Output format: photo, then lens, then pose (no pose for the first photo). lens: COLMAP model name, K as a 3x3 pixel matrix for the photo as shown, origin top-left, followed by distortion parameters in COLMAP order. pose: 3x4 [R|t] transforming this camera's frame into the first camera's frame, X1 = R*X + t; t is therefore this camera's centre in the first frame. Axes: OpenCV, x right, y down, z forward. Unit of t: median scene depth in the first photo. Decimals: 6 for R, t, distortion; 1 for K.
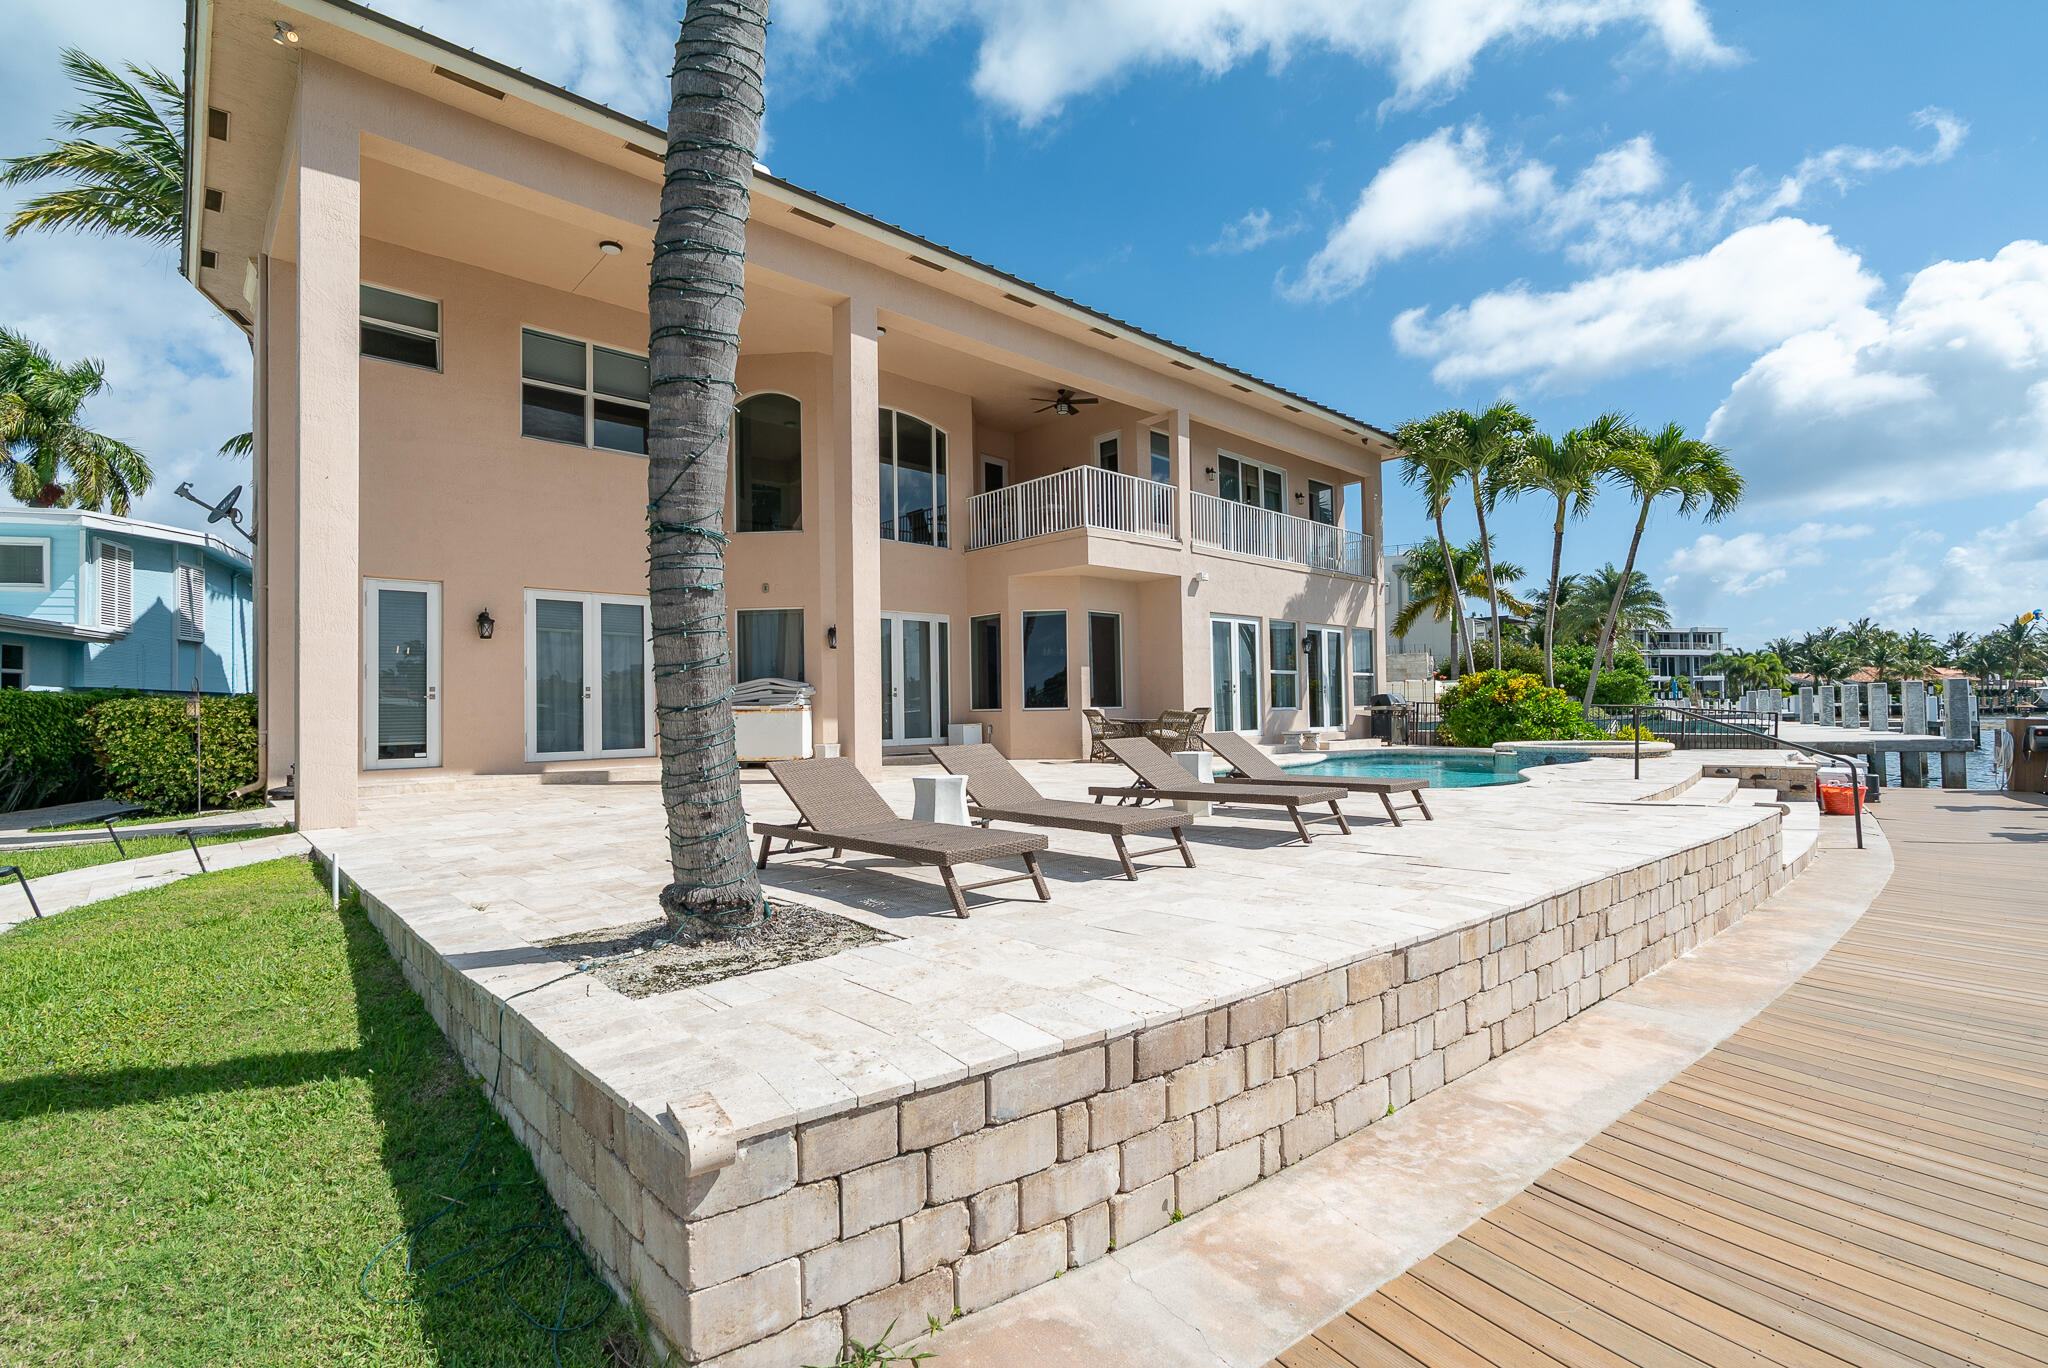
lens RADIAL K [[928.8, 0, 1024.6], [0, 928.8, 691.8], [0, 0, 1]] dist [-0.001800, 0.000564]
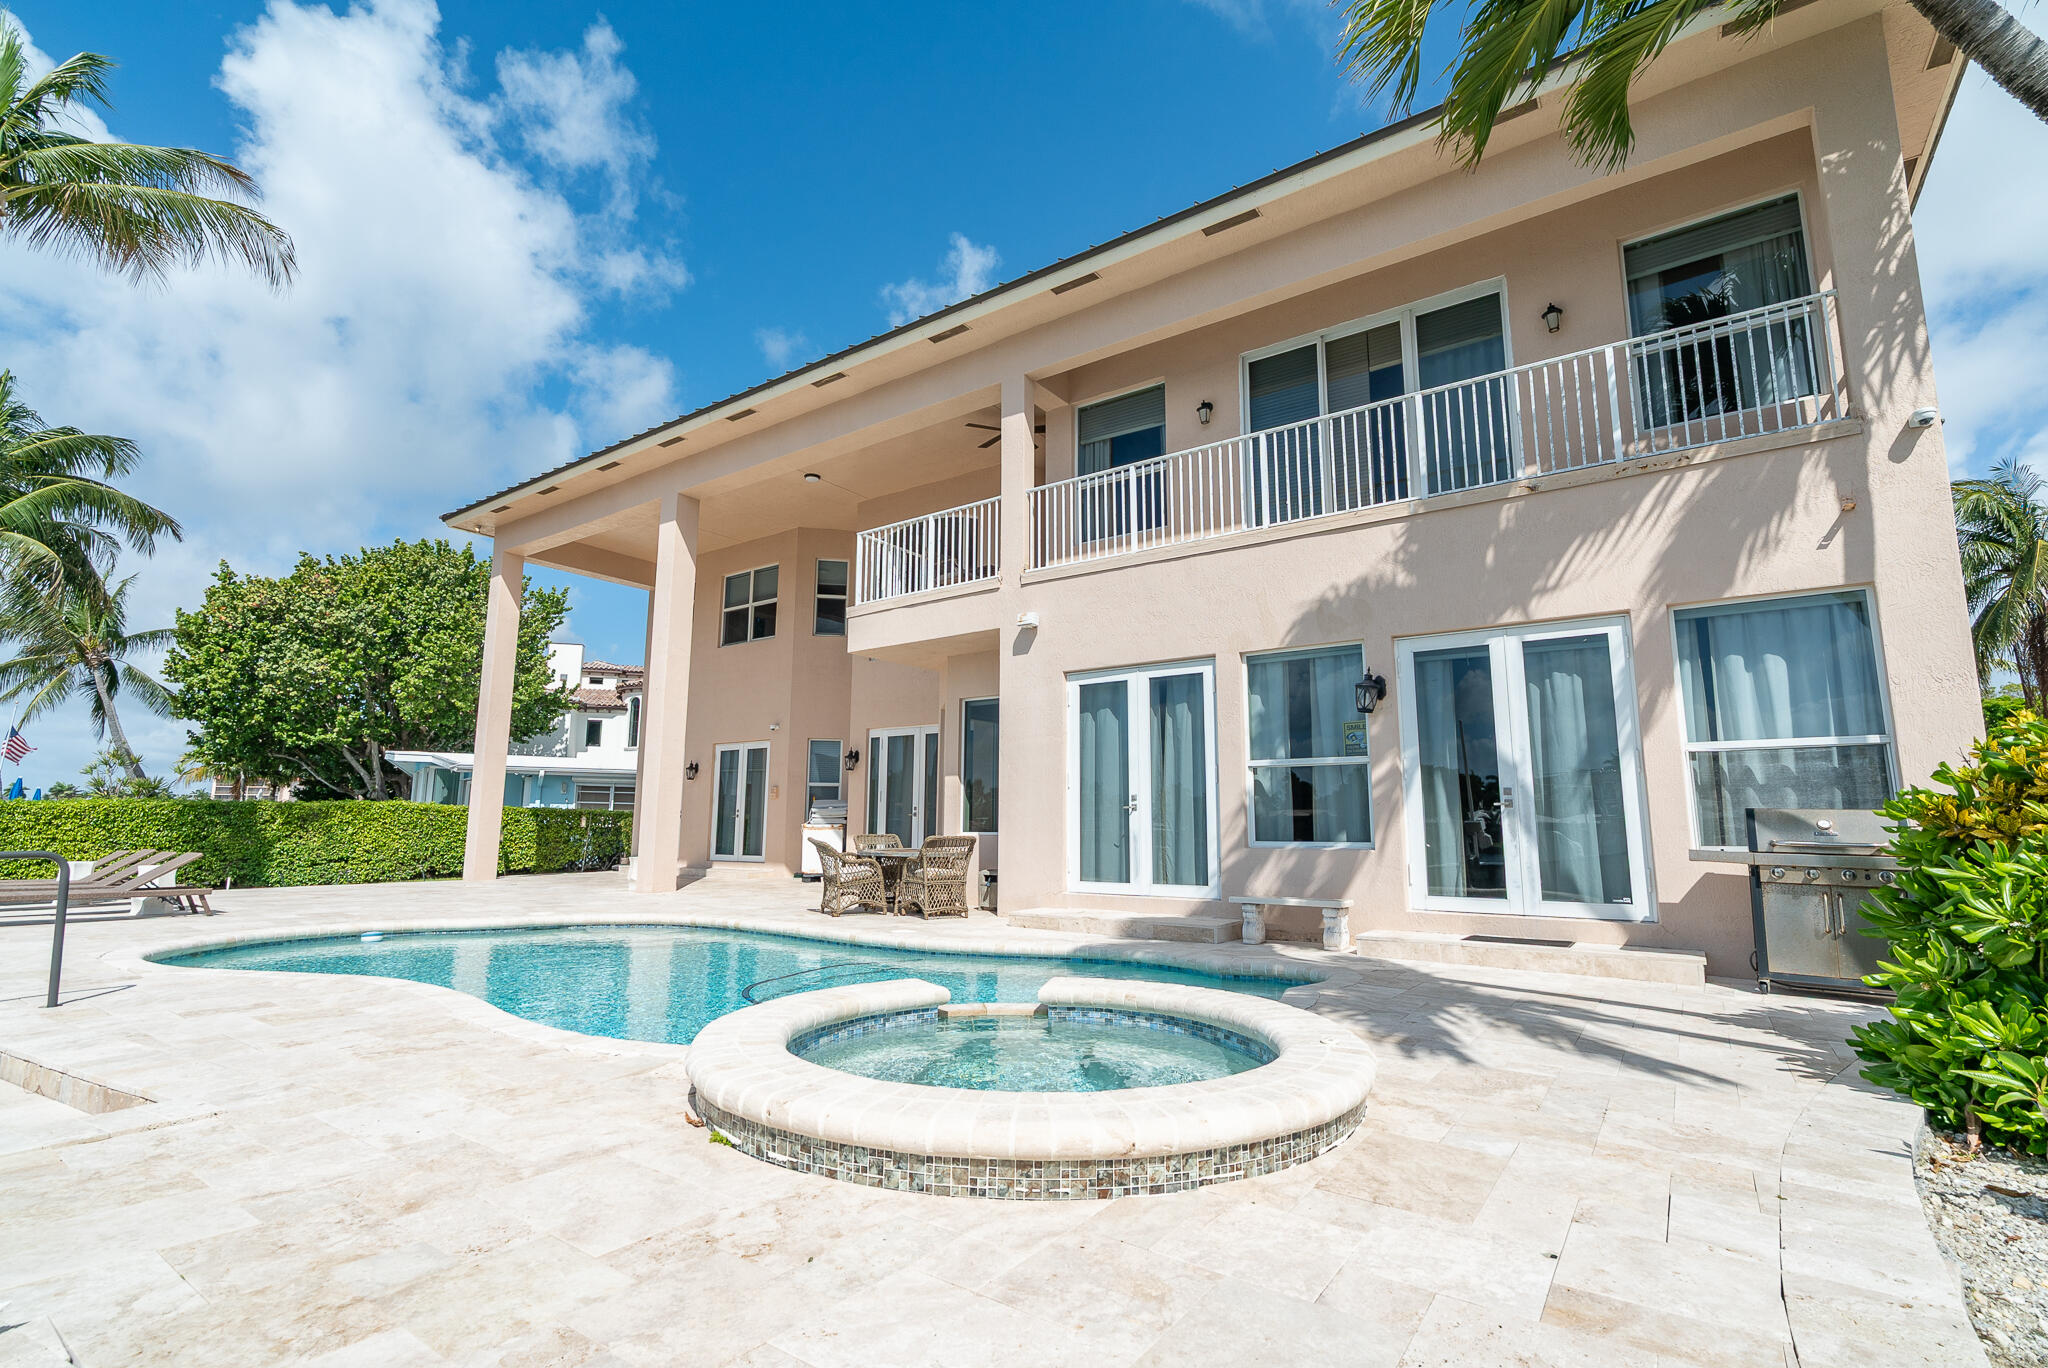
lens RADIAL K [[928.8, 0, 1028.7], [0, 928.8, 685.8], [0, 0, 1]] dist [-0.001800, 0.000564]
pose [[0.208569, -0.124084, -0.970104, 0.759724], [0.022826, 0.992266, -0.122011, -0.006669], [0.977741, 0.003304, 0.209788, 0.847745]]
